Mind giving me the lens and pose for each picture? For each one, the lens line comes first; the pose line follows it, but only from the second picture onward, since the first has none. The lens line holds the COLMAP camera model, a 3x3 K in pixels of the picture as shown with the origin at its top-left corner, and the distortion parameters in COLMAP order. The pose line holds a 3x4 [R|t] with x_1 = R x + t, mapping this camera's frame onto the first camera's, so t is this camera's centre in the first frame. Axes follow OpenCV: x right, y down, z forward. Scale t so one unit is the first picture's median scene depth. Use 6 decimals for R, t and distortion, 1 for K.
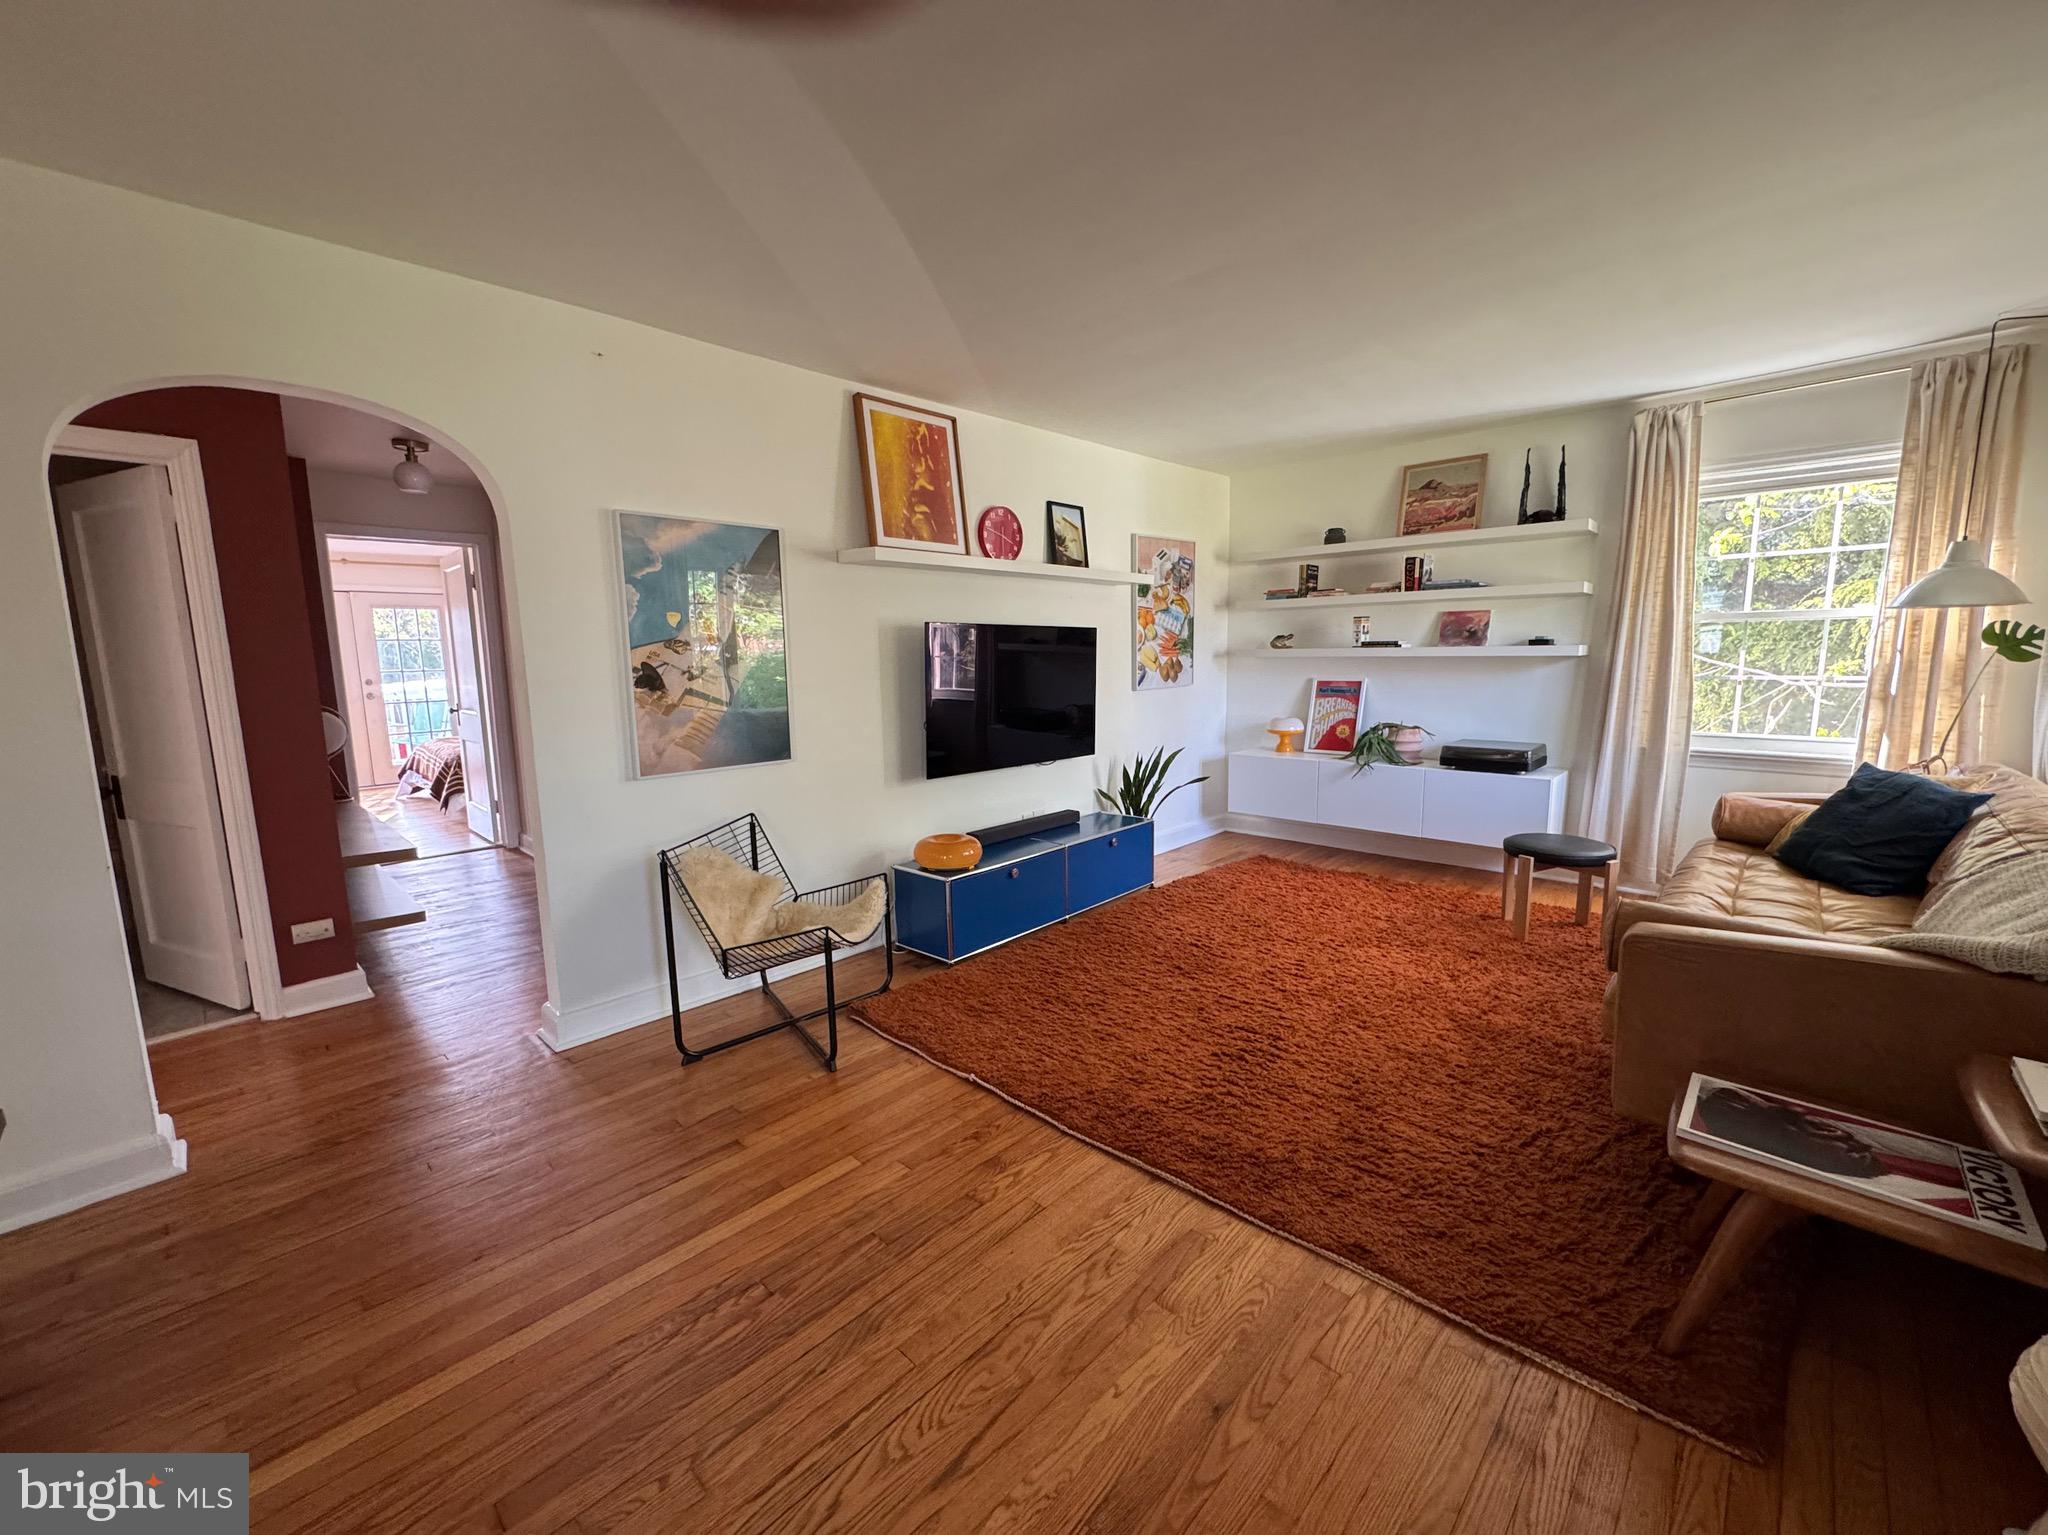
lens RADIAL K [[819.1, 0, 1024.7], [0, 819.1, 767.5], [0, 0, 1]] dist [-0.002668, 0.000053]
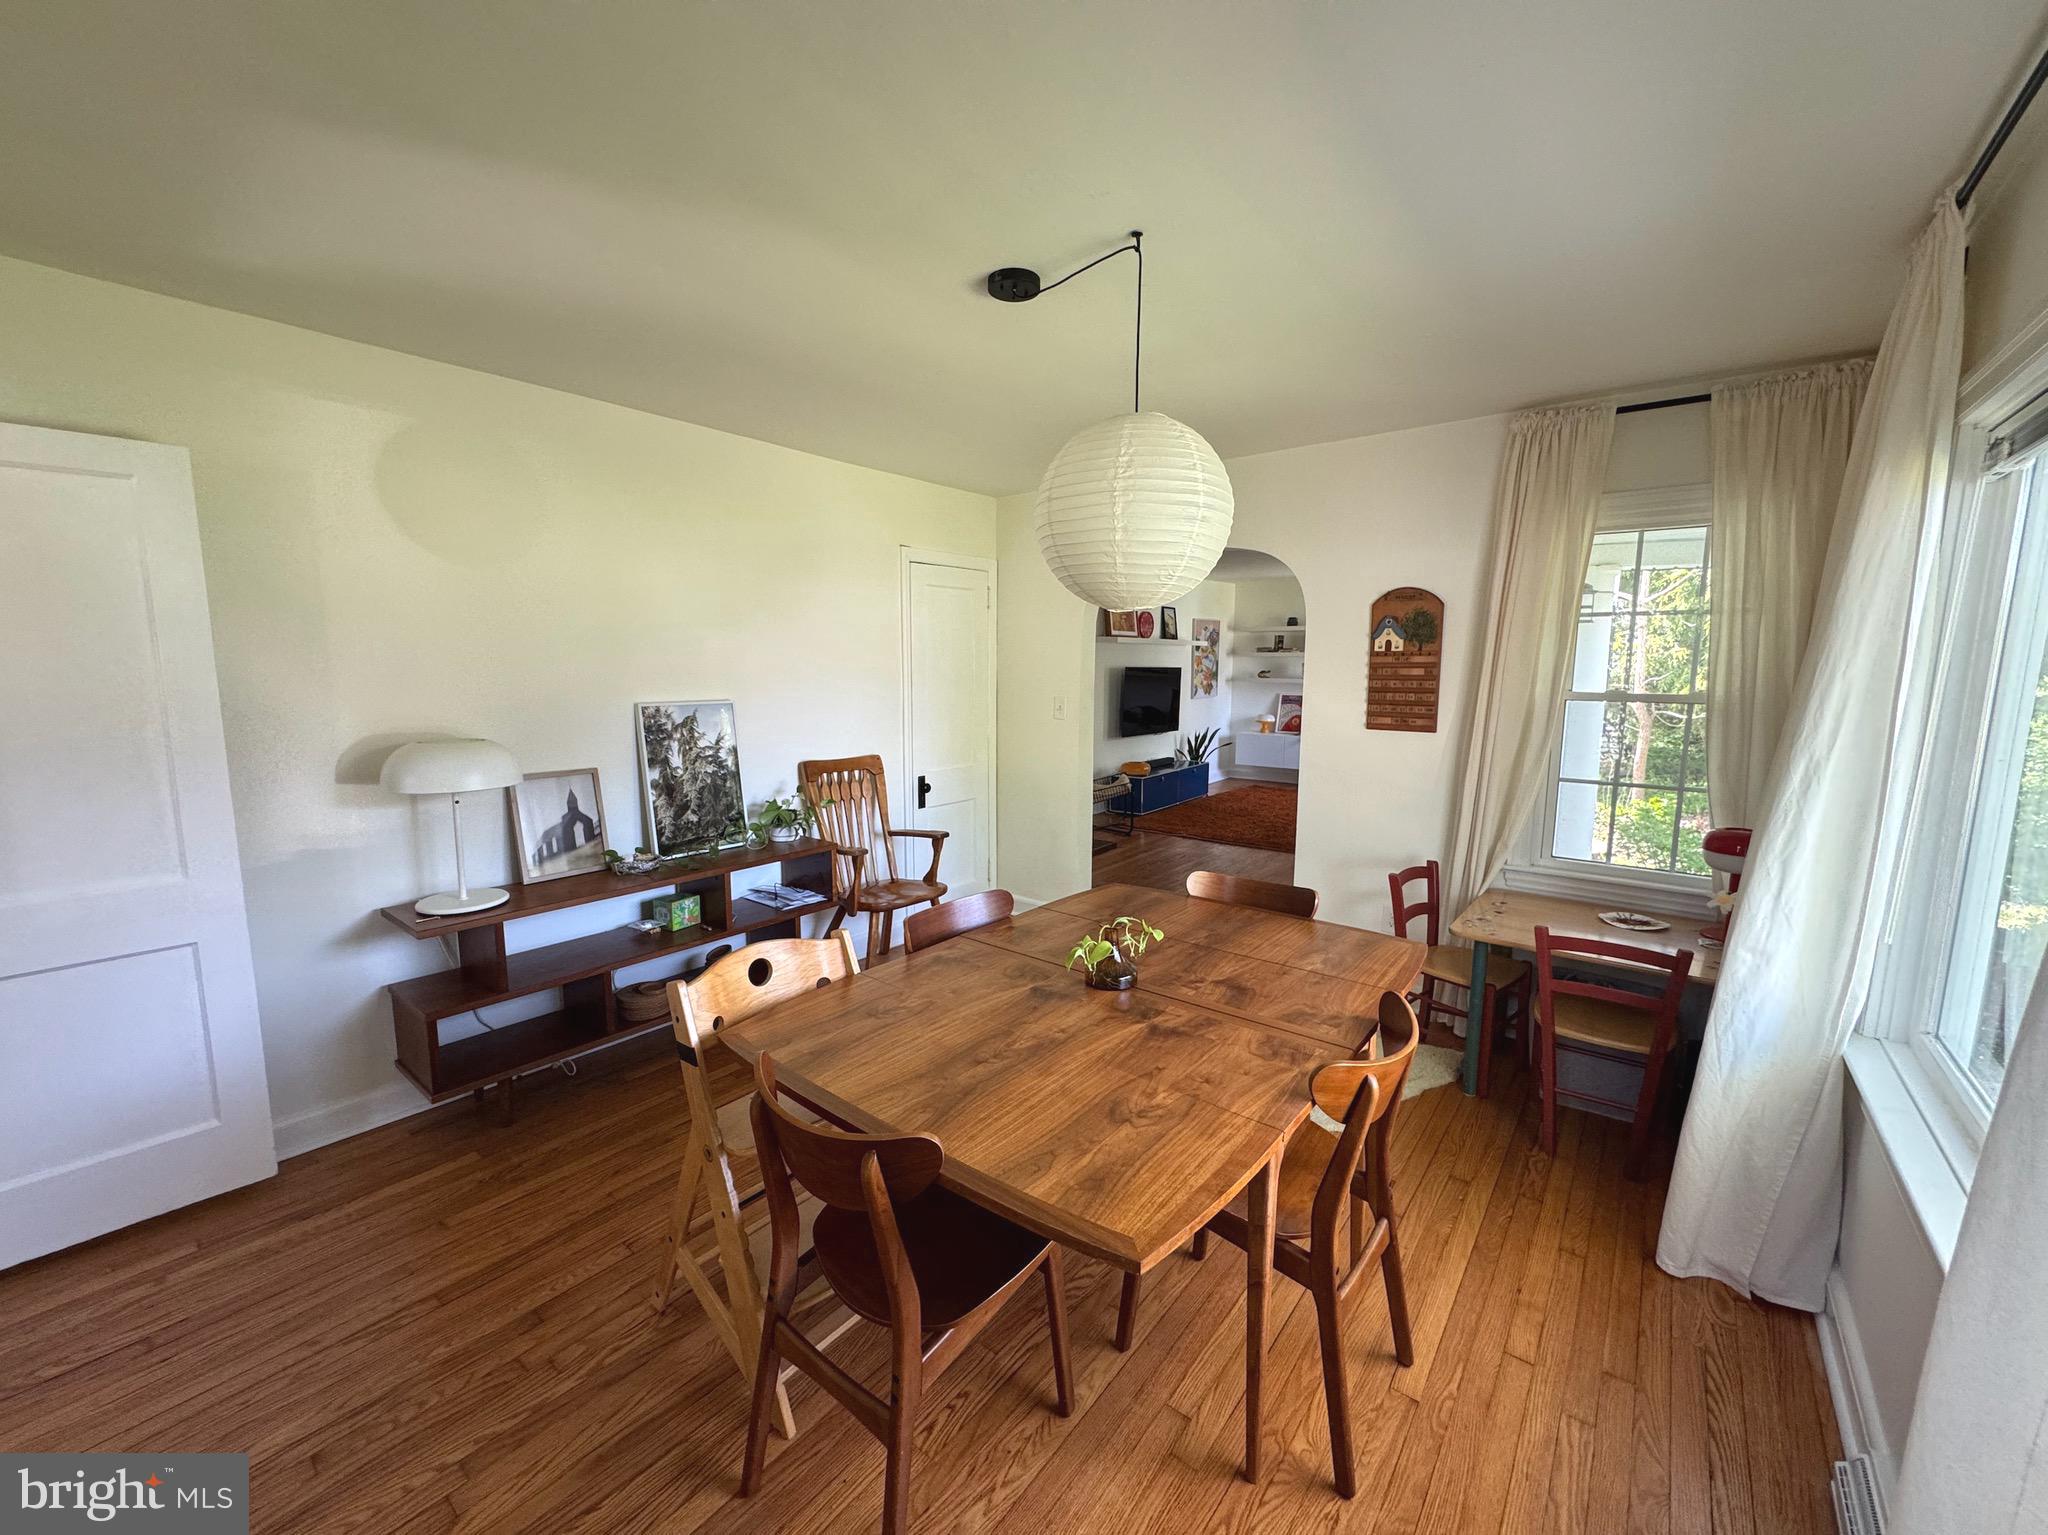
lens RADIAL K [[819.1, 0, 1024.8], [0, 819.1, 776.6], [0, 0, 1]] dist [-0.002668, 0.000053]
pose [[0.995635, 0.005208, 0.093184, -0.443729], [-0.005419, 0.999983, 0.002019, 0.089076], [-0.093172, -0.002515, 0.995647, -0.901973]]
